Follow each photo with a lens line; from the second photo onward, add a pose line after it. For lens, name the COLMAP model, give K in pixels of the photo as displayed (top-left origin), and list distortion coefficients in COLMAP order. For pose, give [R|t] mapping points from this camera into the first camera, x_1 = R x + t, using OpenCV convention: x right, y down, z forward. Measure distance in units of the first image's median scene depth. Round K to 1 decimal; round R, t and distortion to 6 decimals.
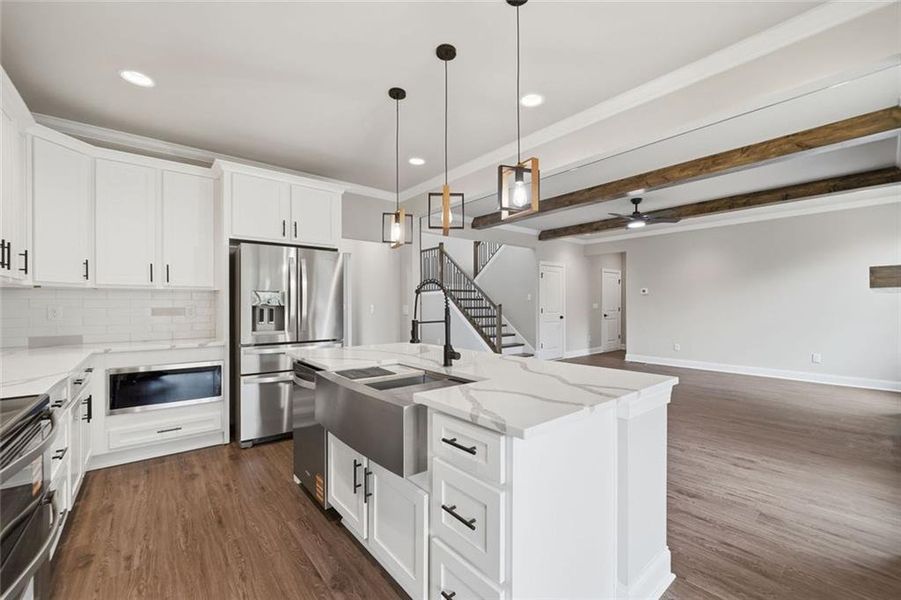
lens RADIAL K [[359.1, 0, 467.2], [0, 359.1, 306.2], [0, 0, 1]] dist [-0.006028, 0.000814]
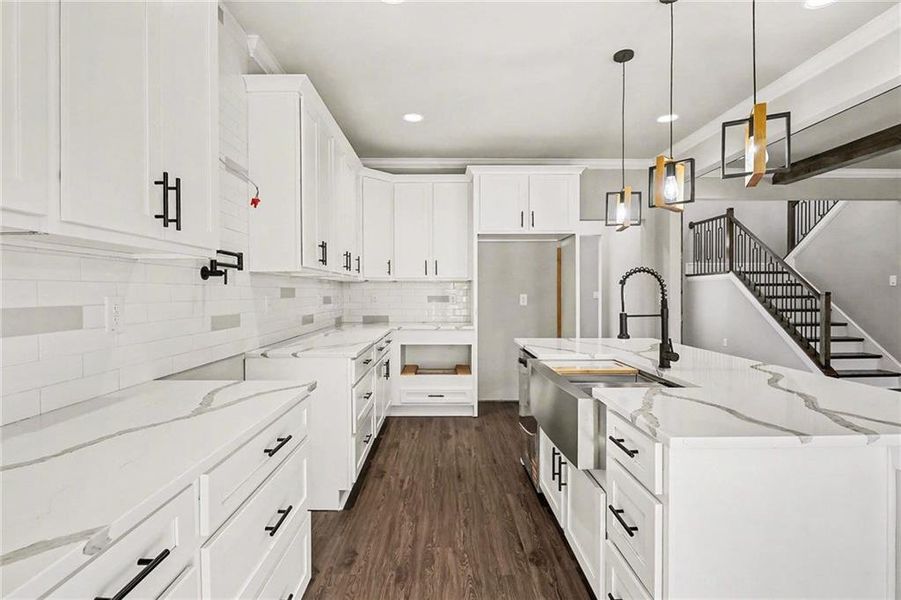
lens RADIAL K [[418.5, 0, 460.9], [0, 418.5, 299.4], [0, 0, 1]] dist [-0.001214, 0.002989]
pose [[0.775189, 0.012288, -0.631610, 0.153507], [-0.002341, 0.999860, 0.016580, -0.009491], [0.631726, -0.011374, 0.775109, -0.059681]]
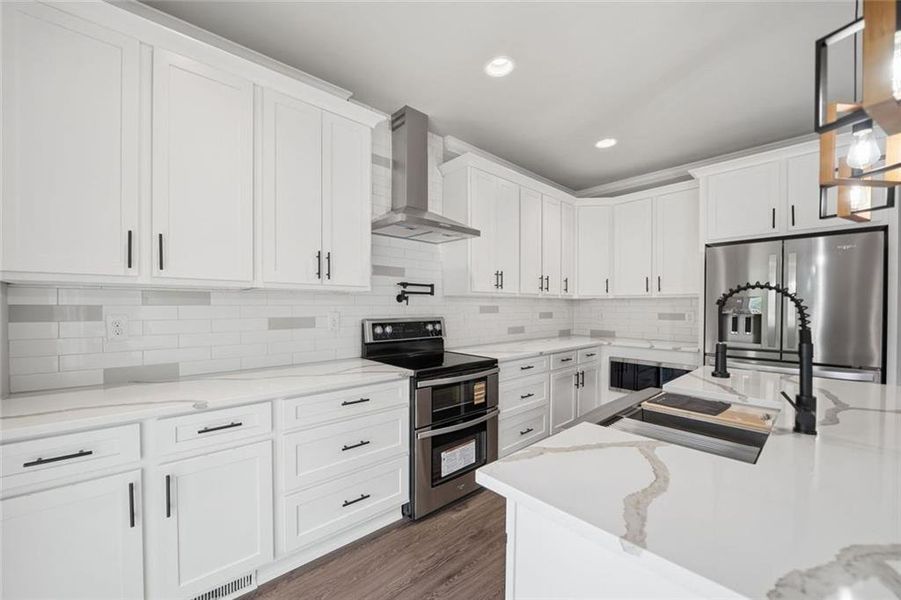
lens RADIAL K [[359.1, 0, 441.6], [0, 359.1, 307.5], [0, 0, 1]] dist [-0.006028, 0.000814]
pose [[0.006475, 0.008637, -0.999942, 0.403729], [-0.005484, 0.999948, 0.008602, -0.025698], [0.999964, 0.005428, 0.006522, 0.347339]]
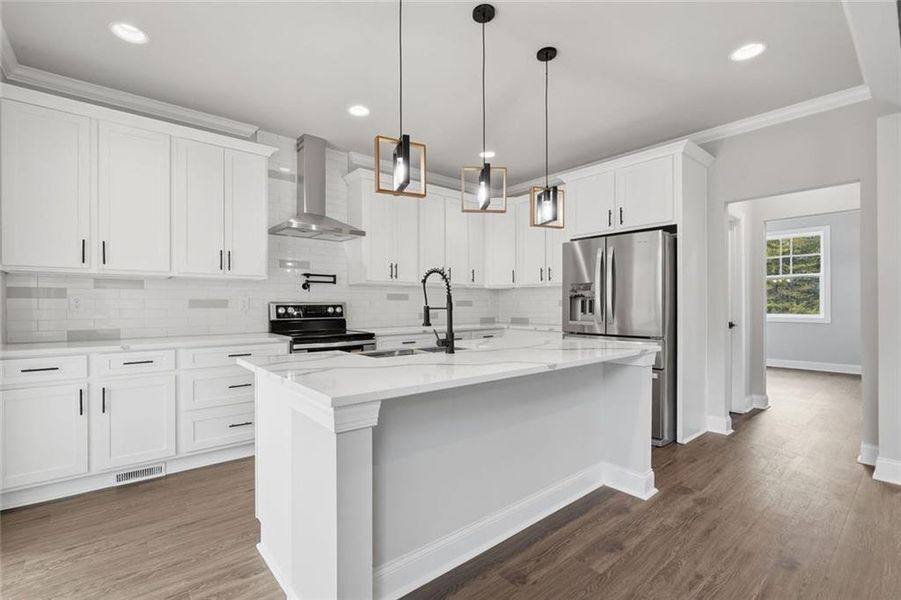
lens RADIAL K [[418.5, 0, 449.7], [0, 418.5, 302.8], [0, 0, 1]] dist [-0.001214, 0.002989]
pose [[-0.022048, -0.003489, -0.999751, 0.874777], [-0.000091, 0.999994, -0.003488, 0.024098], [0.999757, 0.000014, -0.022049, 0.810195]]
